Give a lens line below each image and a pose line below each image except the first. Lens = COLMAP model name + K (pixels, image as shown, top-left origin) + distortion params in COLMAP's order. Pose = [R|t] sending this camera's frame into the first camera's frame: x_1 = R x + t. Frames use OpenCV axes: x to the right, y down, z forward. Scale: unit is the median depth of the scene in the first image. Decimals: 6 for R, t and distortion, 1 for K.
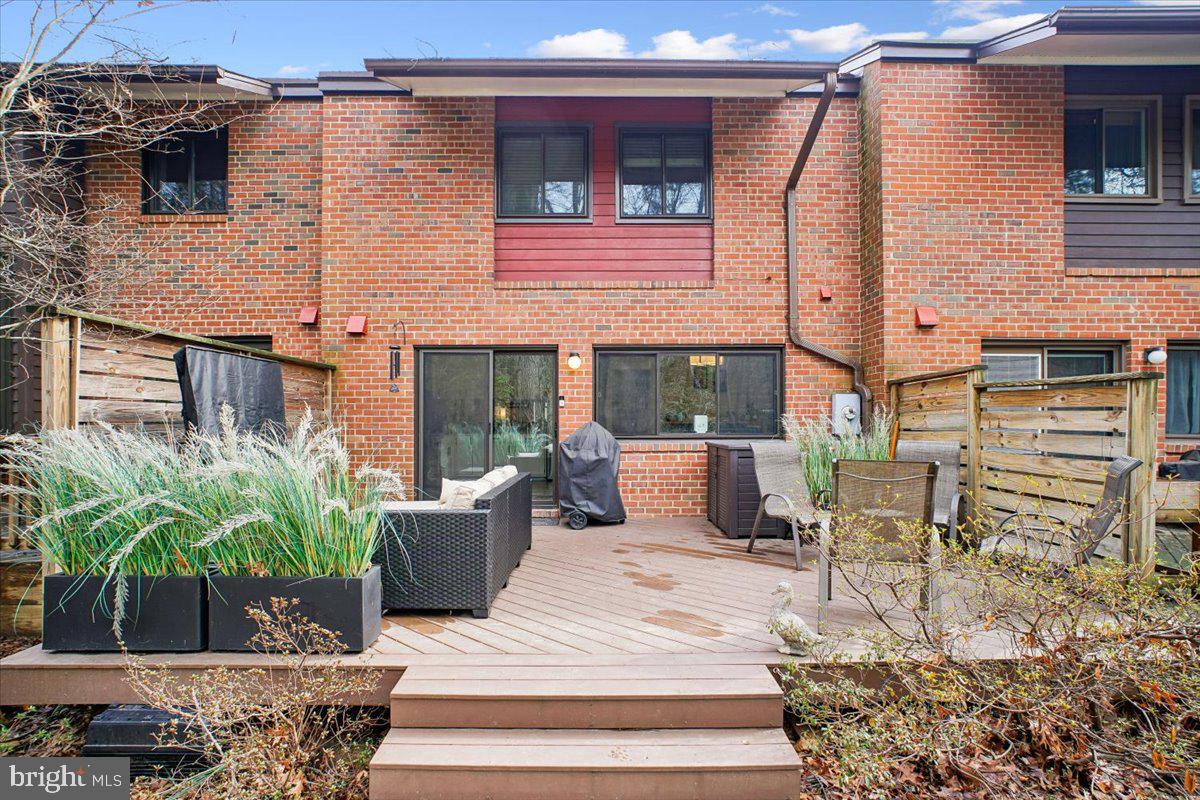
lens RADIAL K [[587.5, 0, 603.9], [0, 587.5, 411.8], [0, 0, 1]] dist [-0.021664, 0.010684]
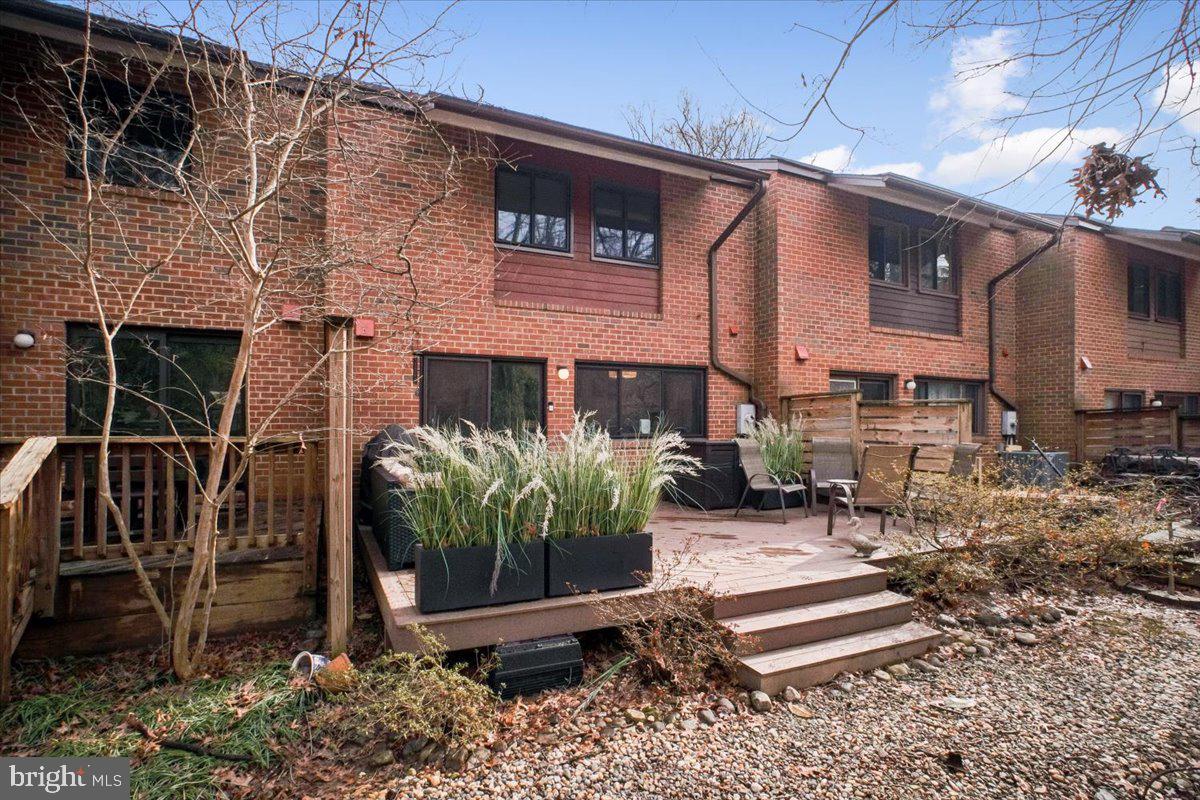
lens RADIAL K [[587.5, 0, 596.5], [0, 587.5, 406.1], [0, 0, 1]] dist [-0.021664, 0.010684]
pose [[0.908860, 0.017794, 0.416722, -0.475186], [-0.011183, 0.999770, -0.018300, 0.001665], [-0.416952, 0.011972, 0.908850, -0.101089]]
